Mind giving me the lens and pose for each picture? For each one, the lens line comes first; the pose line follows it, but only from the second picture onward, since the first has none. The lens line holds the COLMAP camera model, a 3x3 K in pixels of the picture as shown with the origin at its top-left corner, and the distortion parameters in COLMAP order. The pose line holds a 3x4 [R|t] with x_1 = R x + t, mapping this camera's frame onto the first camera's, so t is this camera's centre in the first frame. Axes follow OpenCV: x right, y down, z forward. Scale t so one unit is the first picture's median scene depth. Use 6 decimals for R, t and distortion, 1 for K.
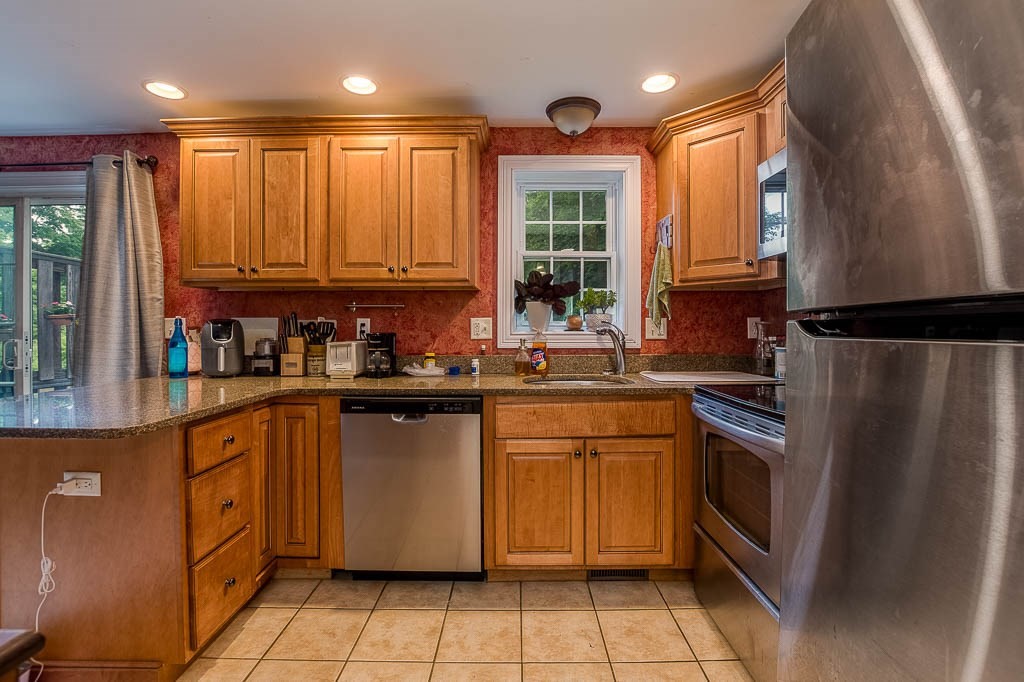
lens RADIAL K [[474.9, 0, 518.8], [0, 474.9, 332.5], [0, 0, 1]] dist [-0.027329, 0.000841]
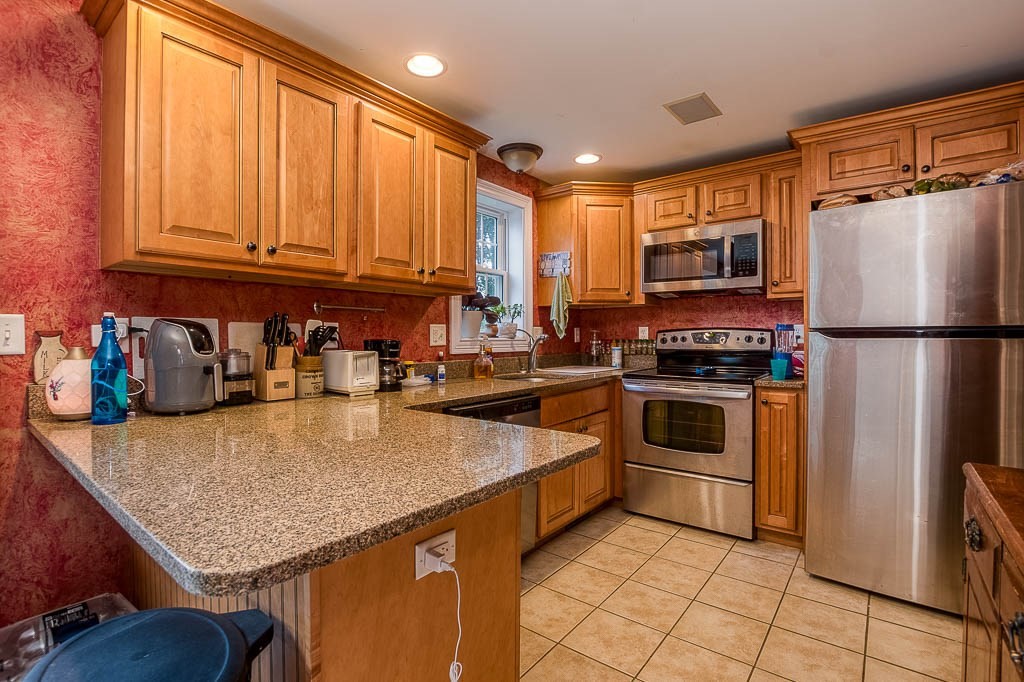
lens RADIAL K [[474.9, 0, 519.3], [0, 474.9, 343.5], [0, 0, 1]] dist [-0.027329, 0.000841]
pose [[0.615582, -0.013213, 0.787962, -0.842553], [0.008017, 0.999913, 0.010504, 0.000074], [-0.788032, -0.000149, 0.615634, 0.268949]]
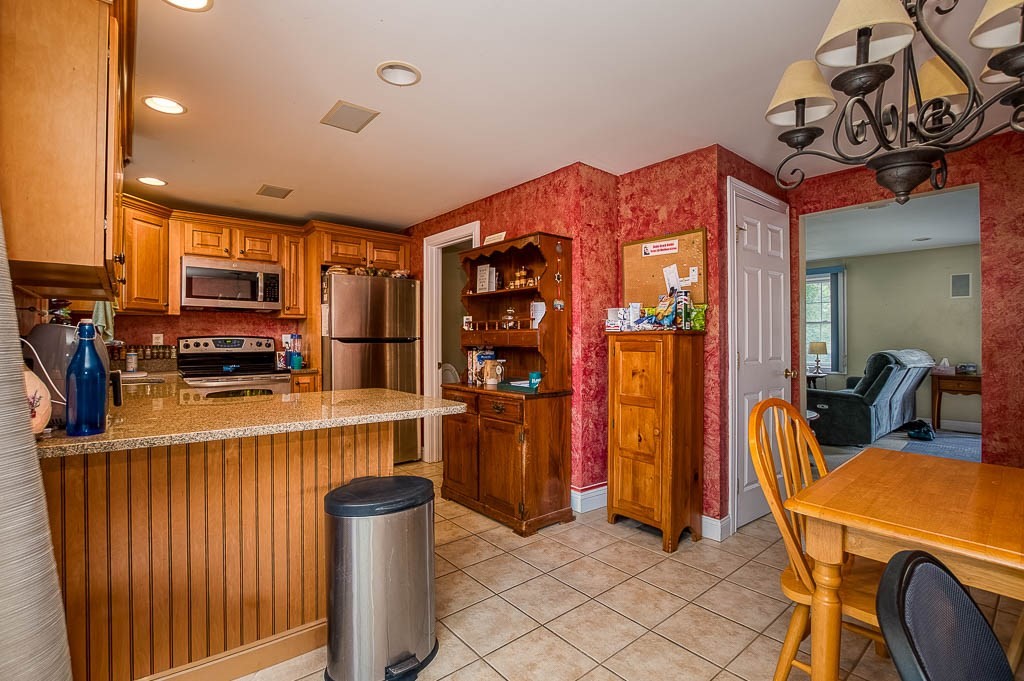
lens RADIAL K [[474.9, 0, 510.1], [0, 474.9, 339.4], [0, 0, 1]] dist [-0.027329, 0.000841]
pose [[-0.649726, 0.002563, 0.760164, -1.453062], [0.007658, 0.999966, 0.003174, -0.010013], [-0.760130, 0.007884, -0.649723, 0.996136]]
